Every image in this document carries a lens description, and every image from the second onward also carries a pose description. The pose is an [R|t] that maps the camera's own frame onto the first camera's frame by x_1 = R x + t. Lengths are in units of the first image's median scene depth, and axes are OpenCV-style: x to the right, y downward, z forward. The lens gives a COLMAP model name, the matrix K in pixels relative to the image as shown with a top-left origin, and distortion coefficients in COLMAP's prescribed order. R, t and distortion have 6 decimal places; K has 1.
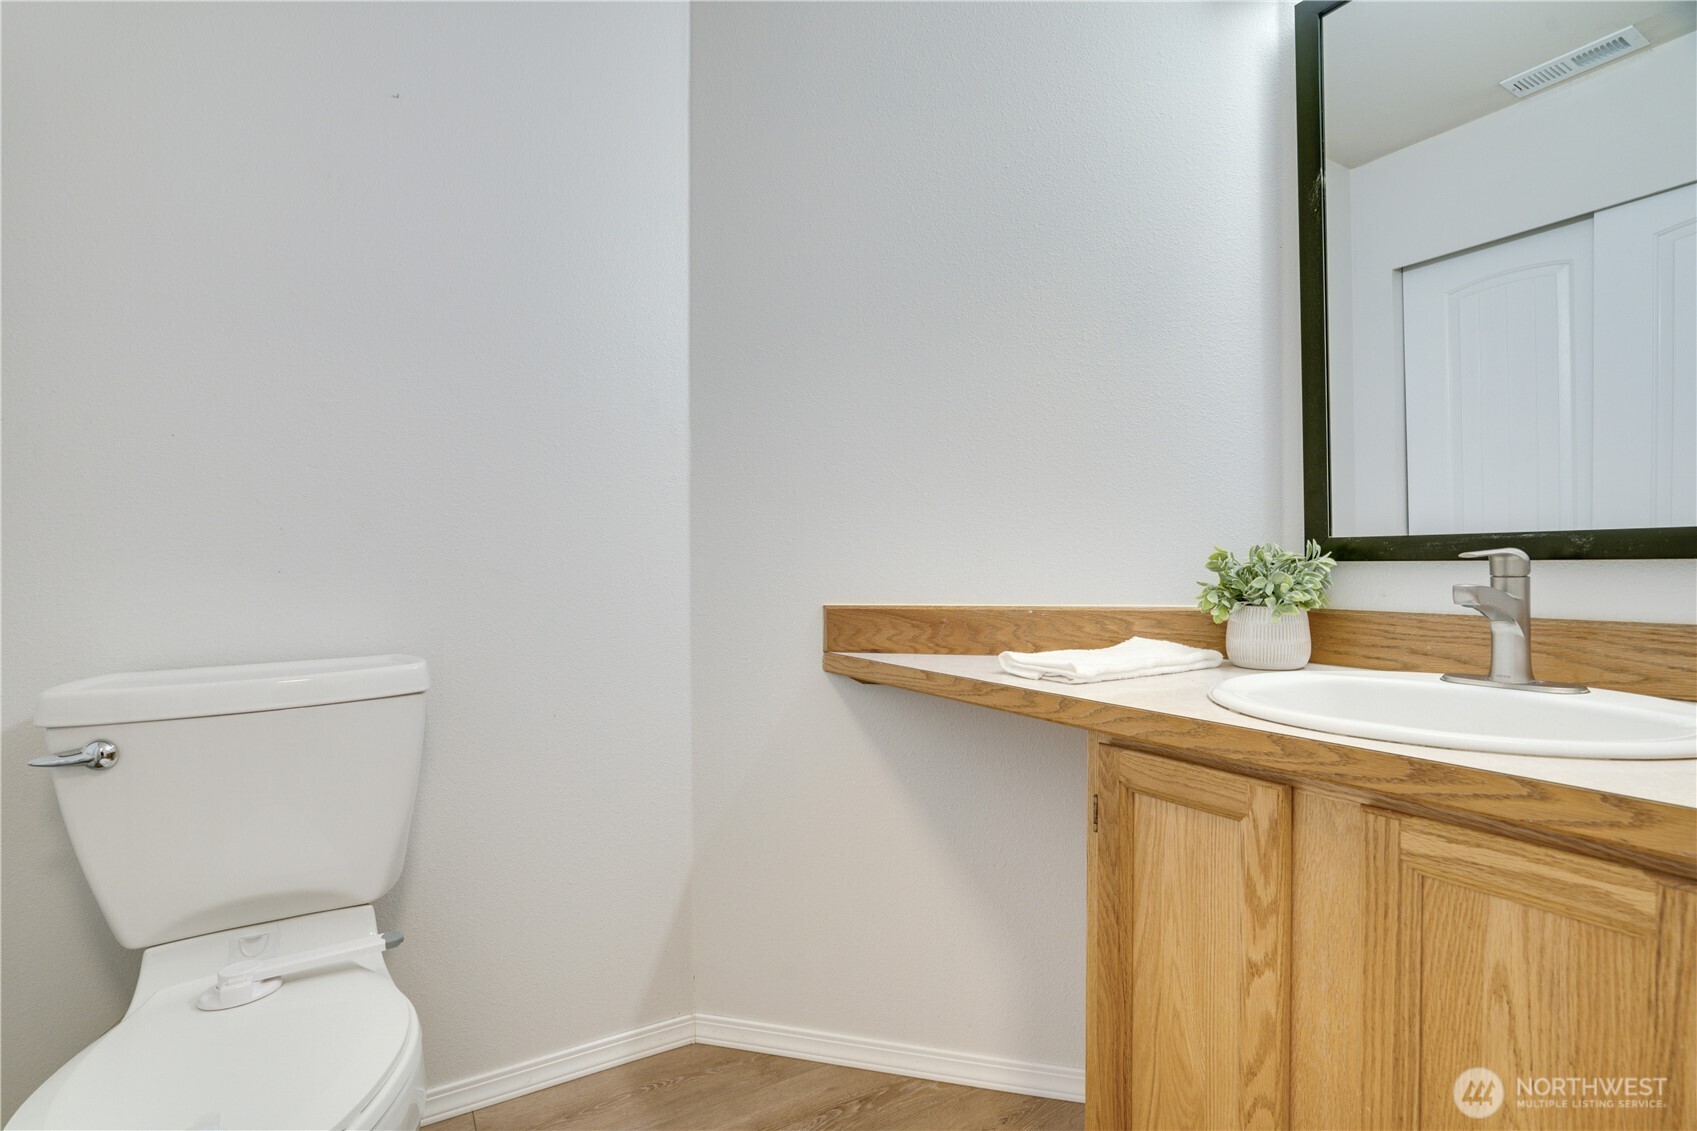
lens RADIAL K [[785.9, 0, 838.9], [0, 785.9, 566.1], [0, 0, 1]] dist [-0.053041, 0.019056]
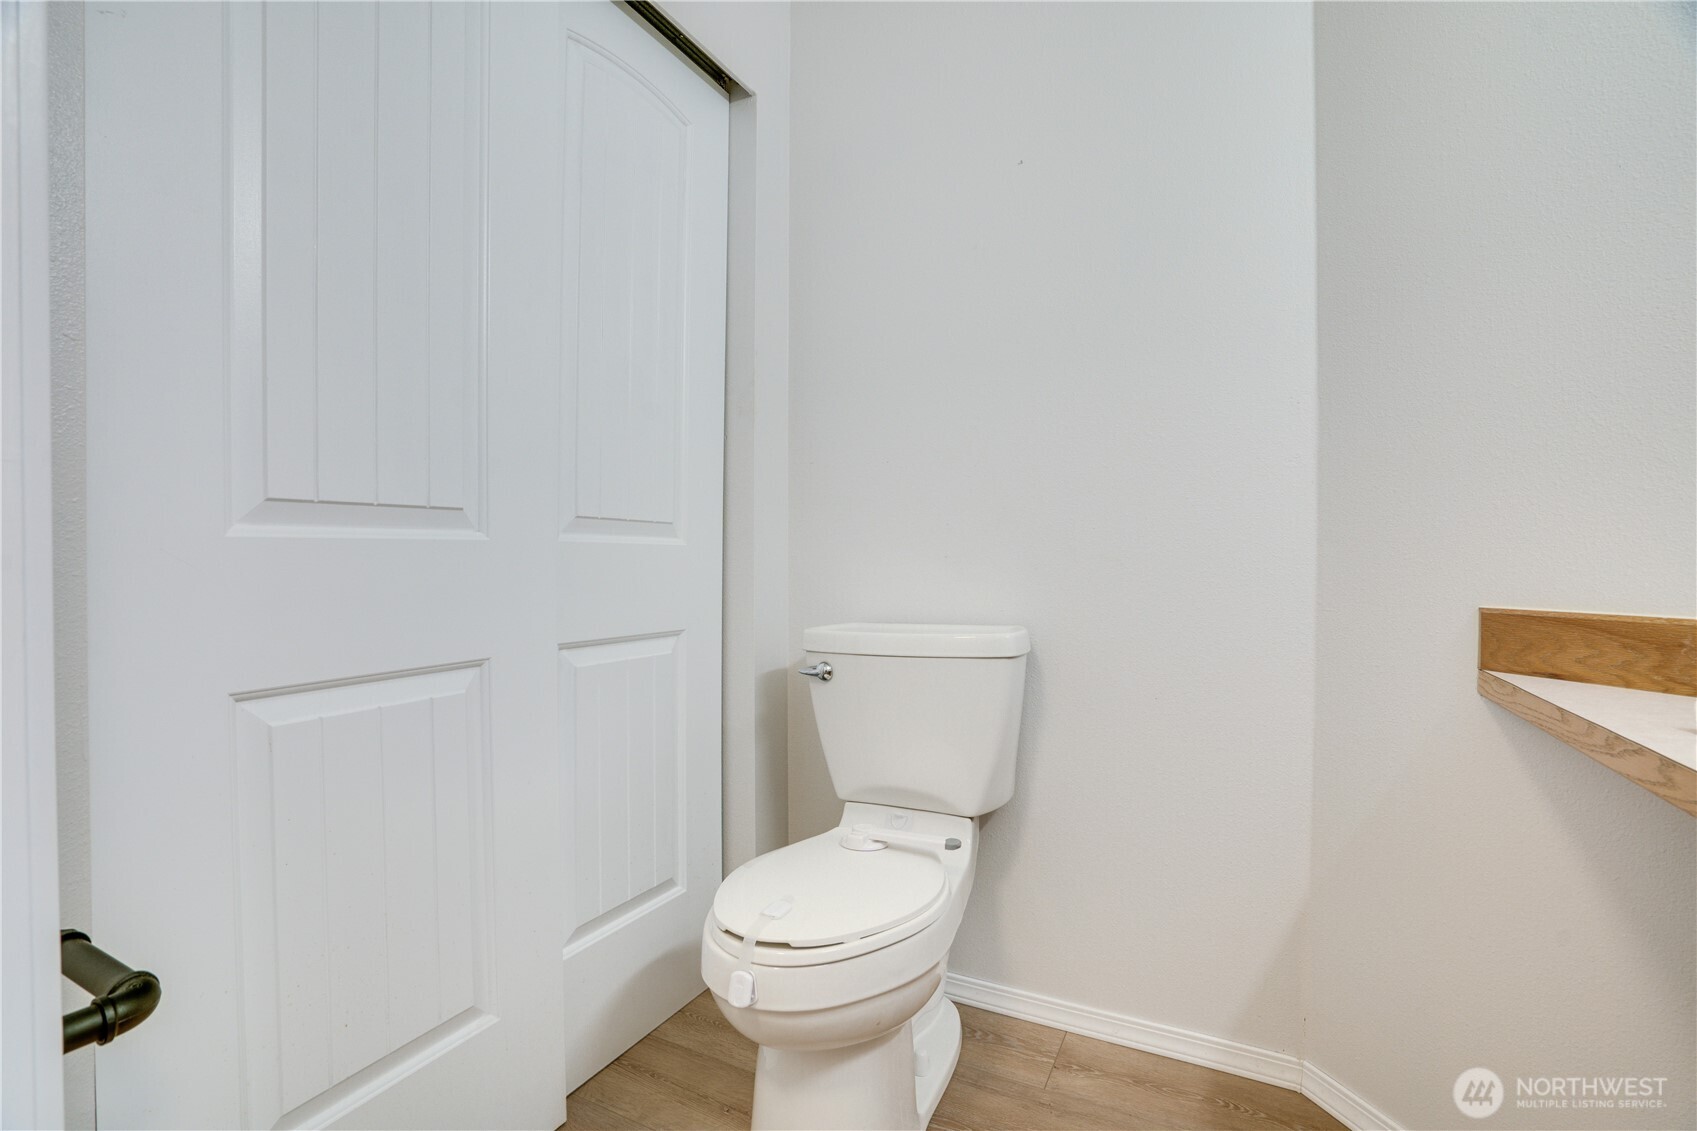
lens RADIAL K [[785.9, 0, 838.9], [0, 785.9, 566.1], [0, 0, 1]] dist [-0.053041, 0.019056]
pose [[0.533545, 0.015723, -0.845626, 0.281705], [-0.003052, 0.999856, 0.016665, -0.000215], [0.845766, -0.006311, 0.533516, 0.095001]]
